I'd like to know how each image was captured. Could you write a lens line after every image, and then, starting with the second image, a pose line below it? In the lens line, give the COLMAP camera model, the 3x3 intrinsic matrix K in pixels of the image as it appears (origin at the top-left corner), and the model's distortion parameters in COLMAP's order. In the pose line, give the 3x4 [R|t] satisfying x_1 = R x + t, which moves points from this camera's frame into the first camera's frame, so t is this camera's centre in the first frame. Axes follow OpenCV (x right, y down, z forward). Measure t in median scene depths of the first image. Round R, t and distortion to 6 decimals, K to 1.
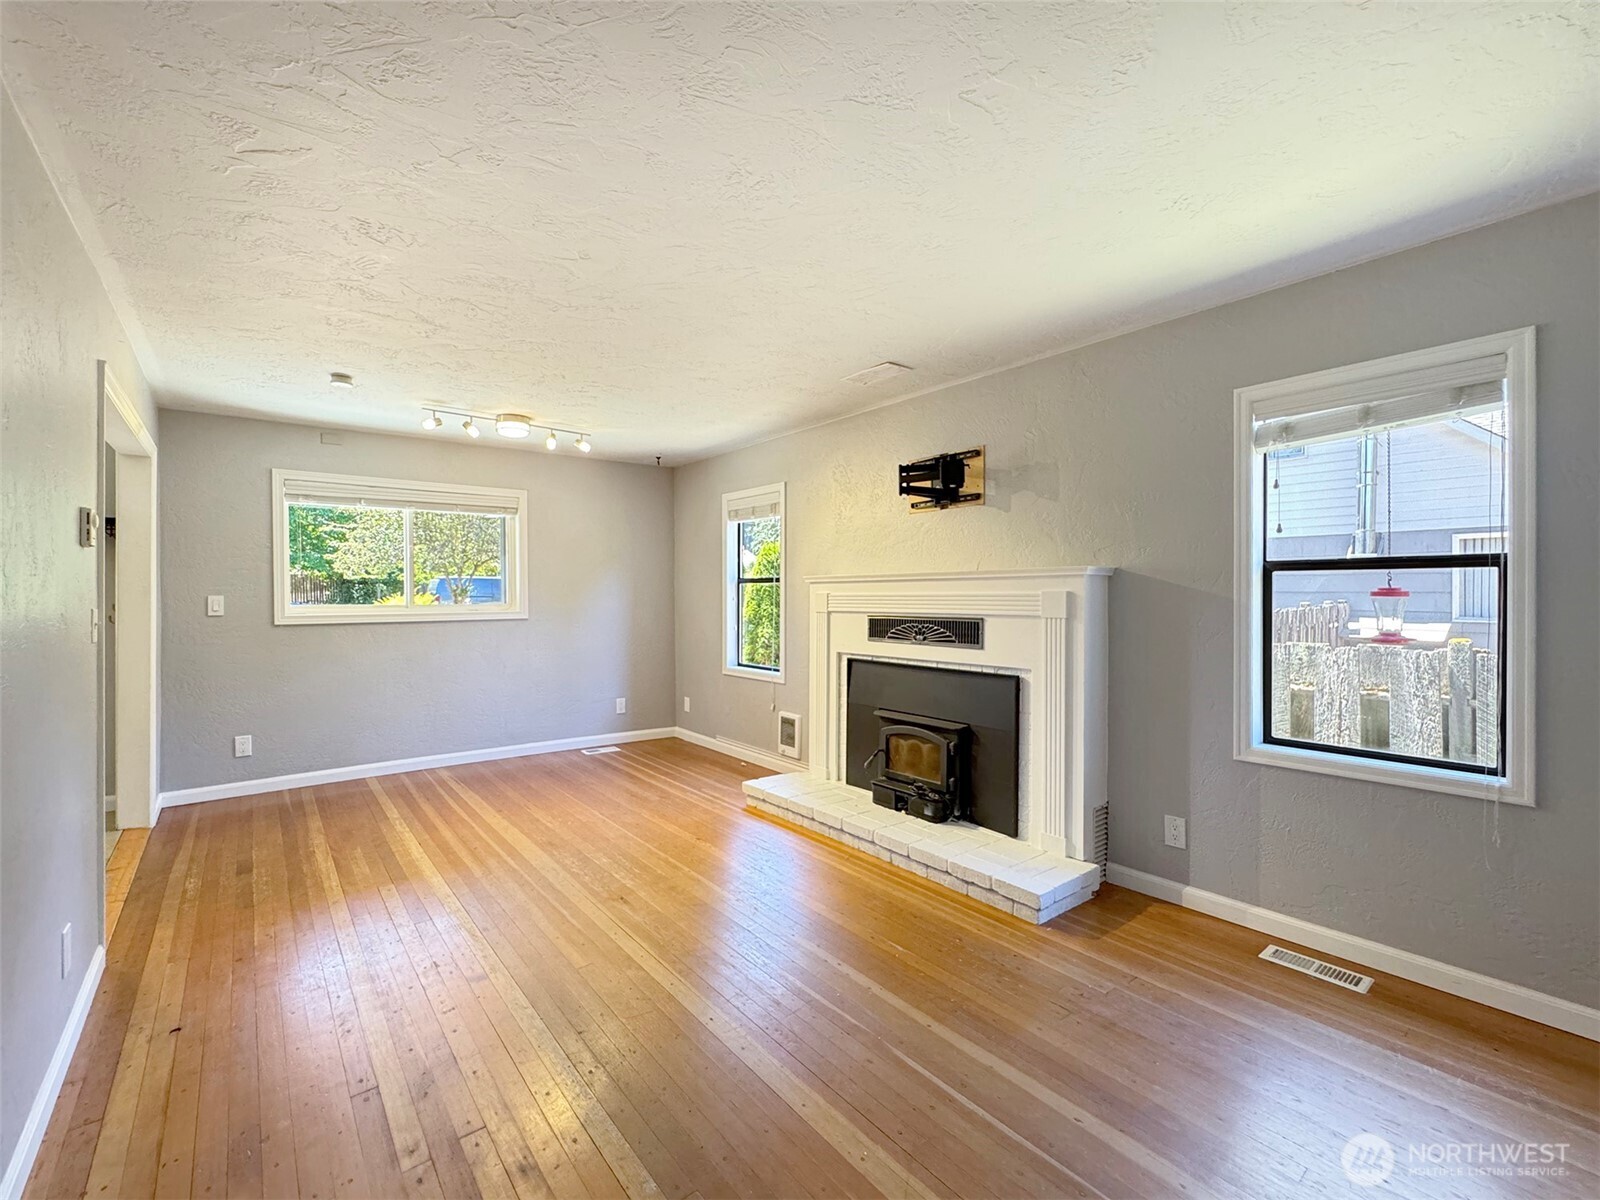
lens RADIAL K [[659.2, 0, 769.1], [0, 659.2, 597.4], [0, 0, 1]] dist [-0.001424, -0.000002]
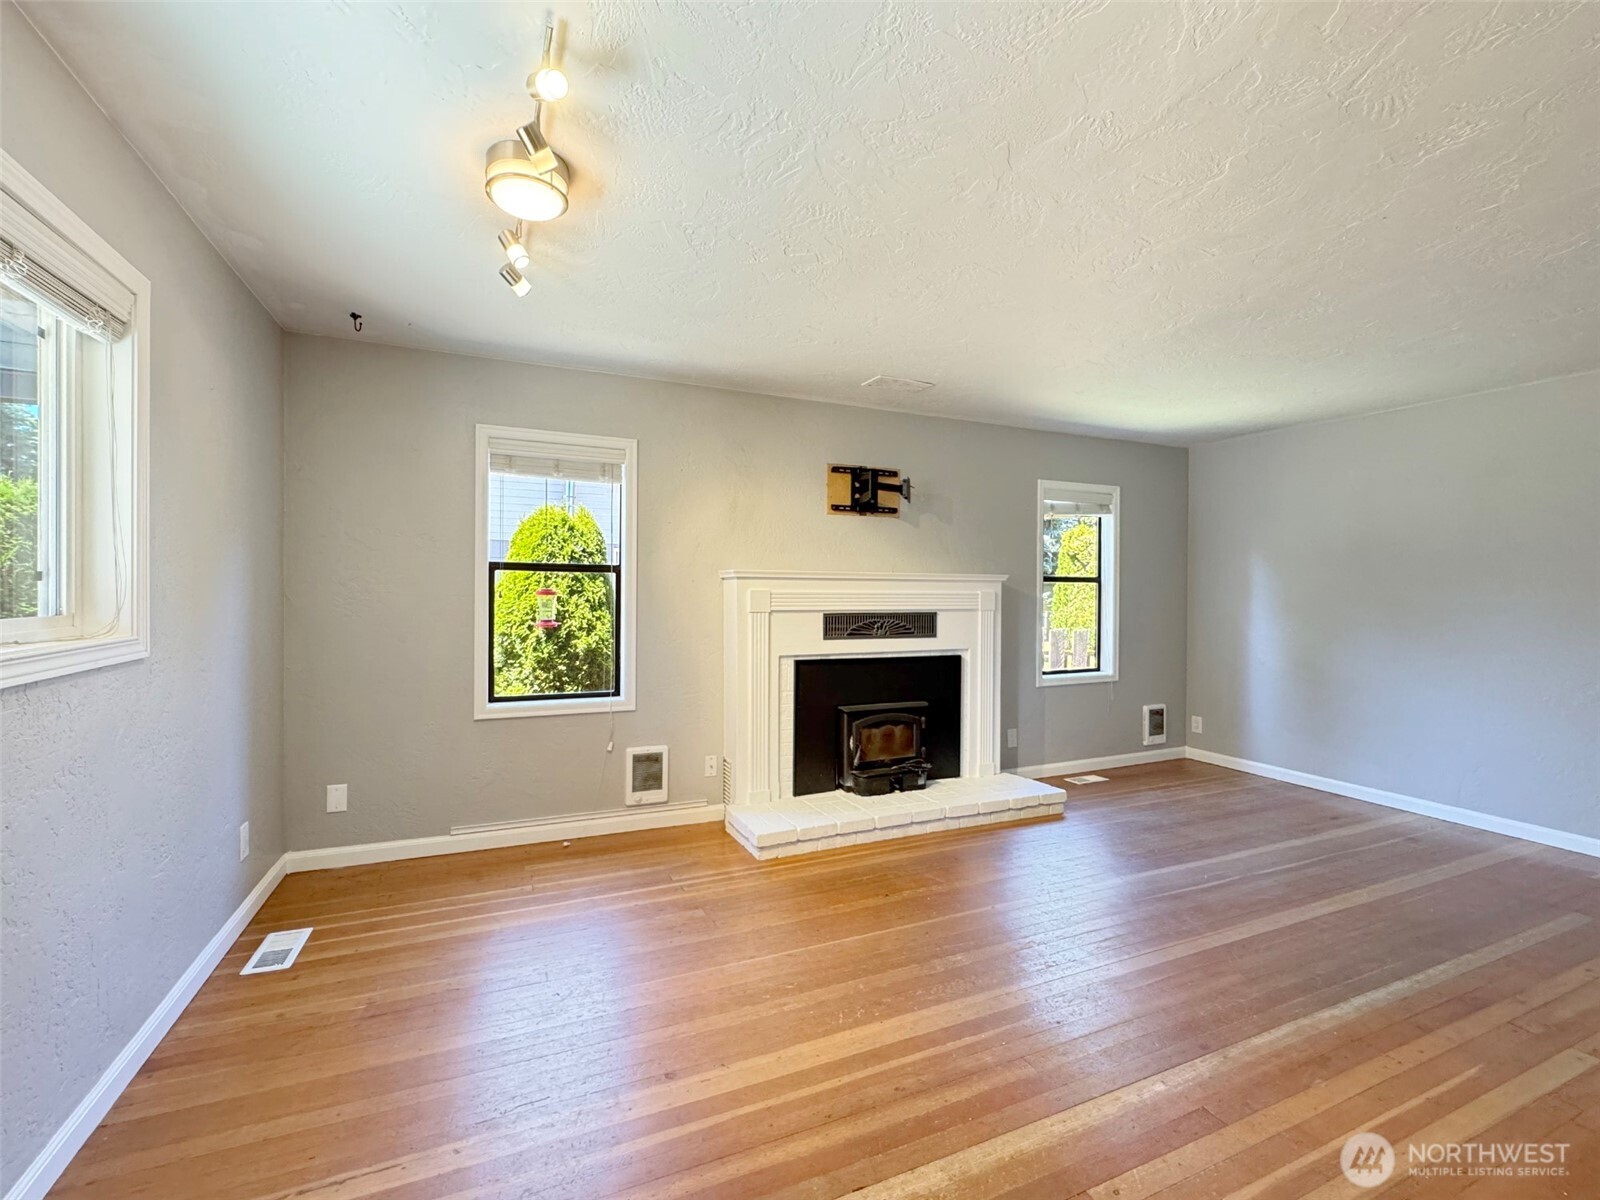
lens RADIAL K [[659.2, 0, 769.1], [0, 659.2, 597.4], [0, 0, 1]] dist [-0.001424, -0.000002]
pose [[0.279023, -0.005037, 0.960271, -0.877621], [-0.005161, 0.999964, 0.006744, -0.003452], [-0.960271, -0.006838, 0.278987, 0.873134]]
